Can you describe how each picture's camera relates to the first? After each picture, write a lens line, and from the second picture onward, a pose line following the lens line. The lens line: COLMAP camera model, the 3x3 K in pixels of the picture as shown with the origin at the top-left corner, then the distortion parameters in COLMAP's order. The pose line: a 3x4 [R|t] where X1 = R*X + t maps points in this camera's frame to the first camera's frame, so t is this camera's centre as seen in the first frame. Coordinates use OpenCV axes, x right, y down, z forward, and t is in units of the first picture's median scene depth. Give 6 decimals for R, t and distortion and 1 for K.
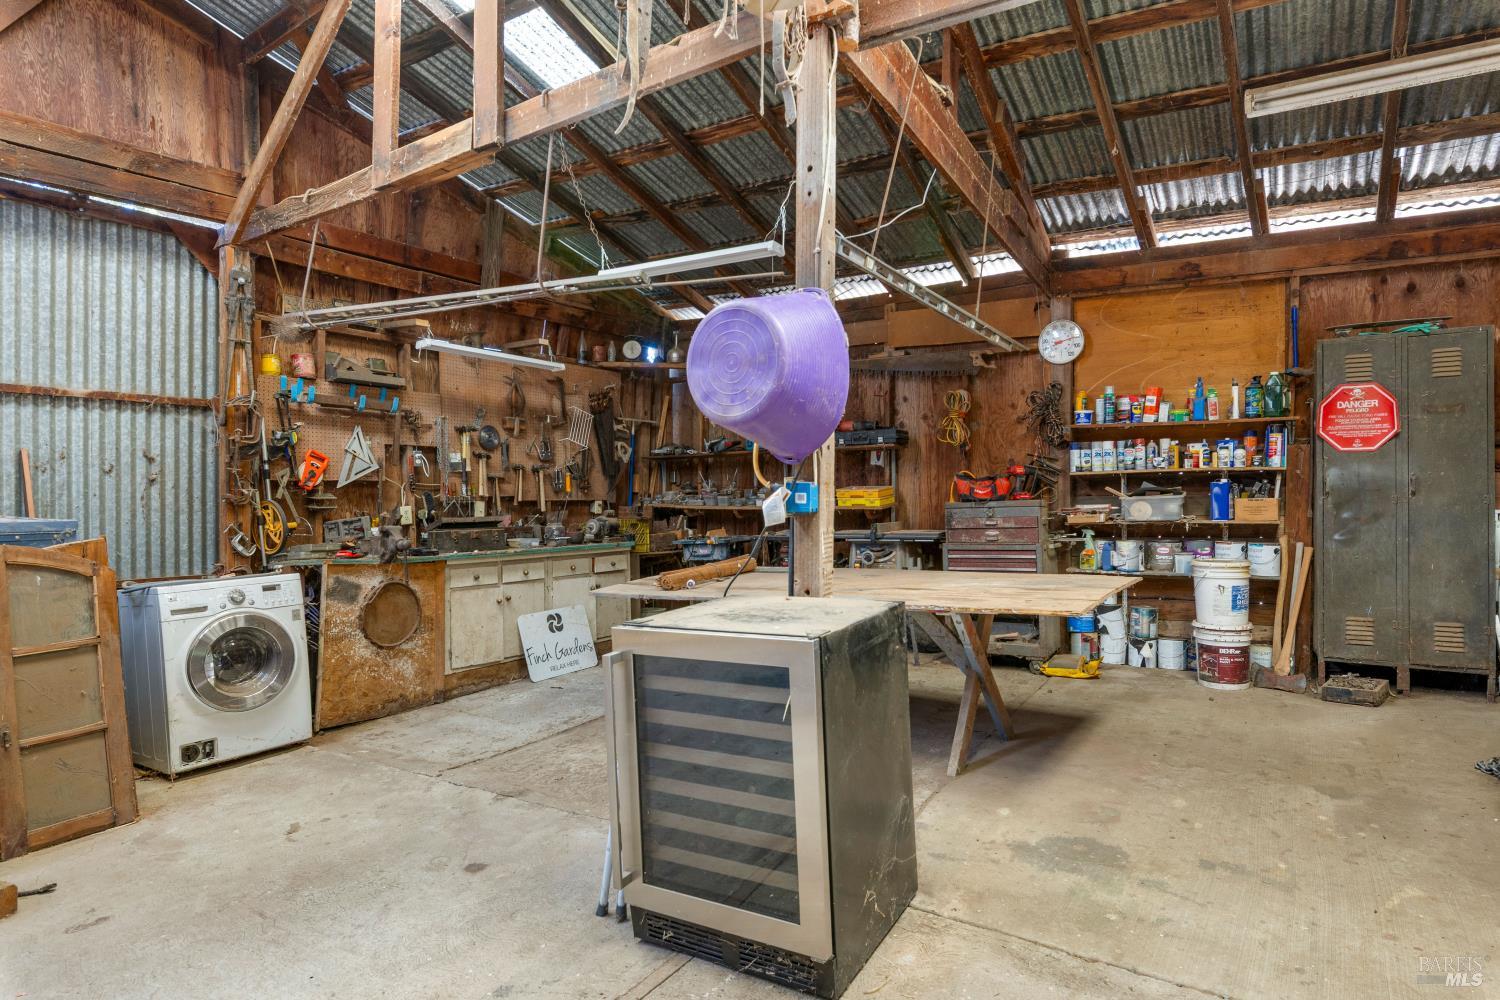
lens RADIAL K [[819.5, 0, 762.3], [0, 819.5, 499.8], [0, 0, 1]] dist [-0.000786, -0.000419]
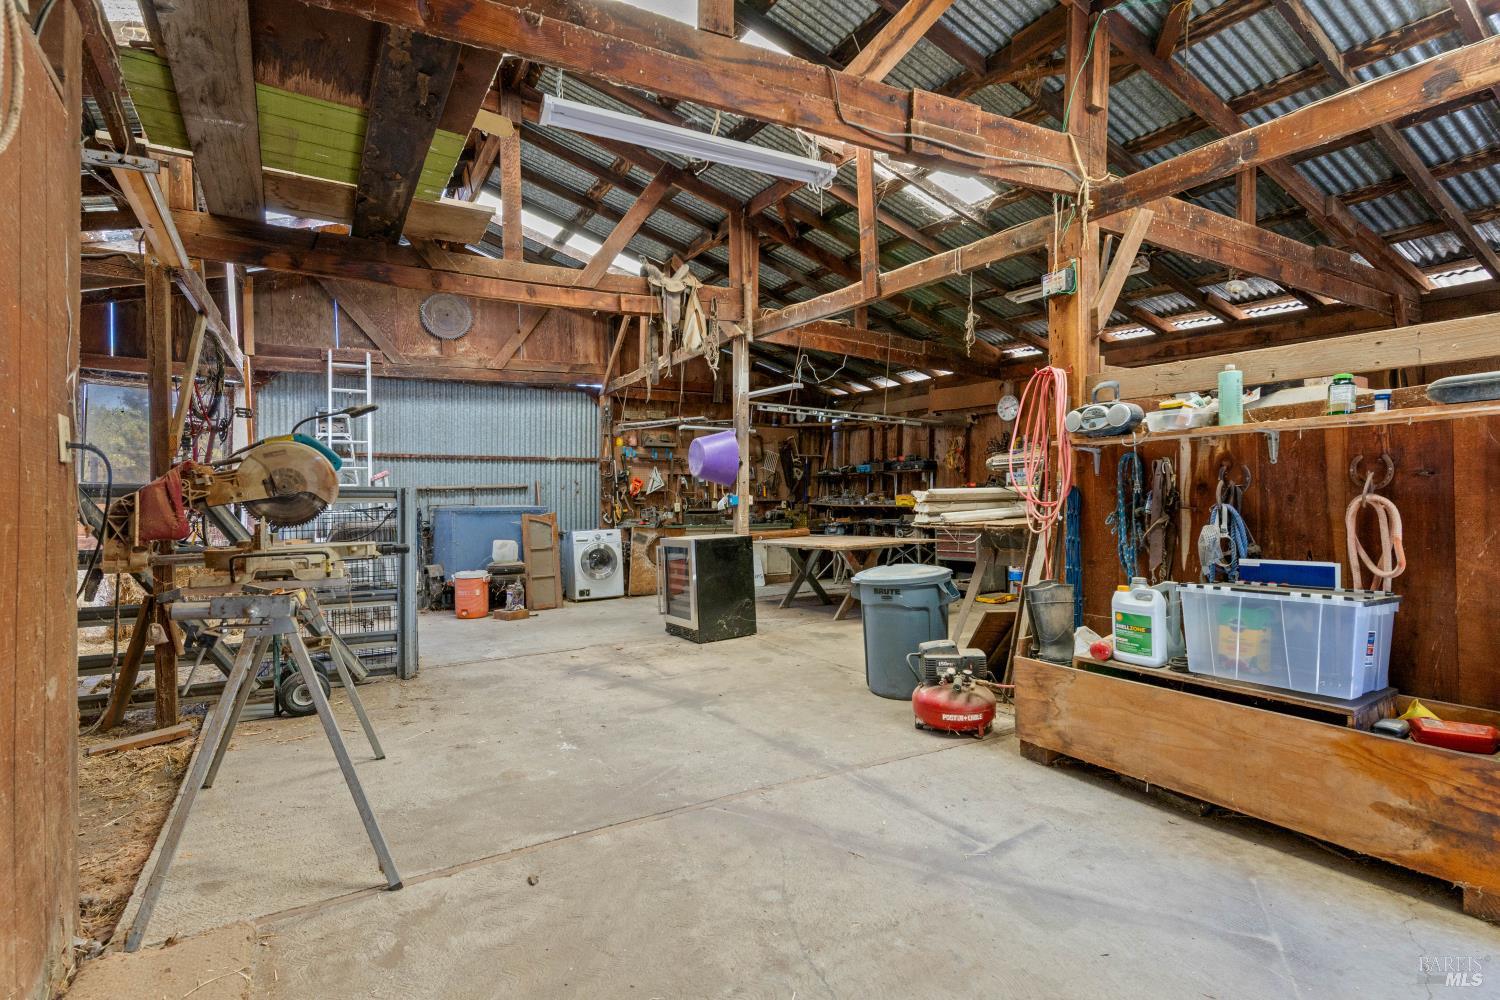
lens RADIAL K [[725.8, 0, 740.6], [0, 725.8, 502.4], [0, 0, 1]] dist [0.000057, -0.002131]
pose [[0.882701, 0.006091, -0.469895, 0.696475], [-0.004805, 0.999981, 0.003937, -0.002392], [0.469910, -0.001217, 0.882714, -0.681554]]
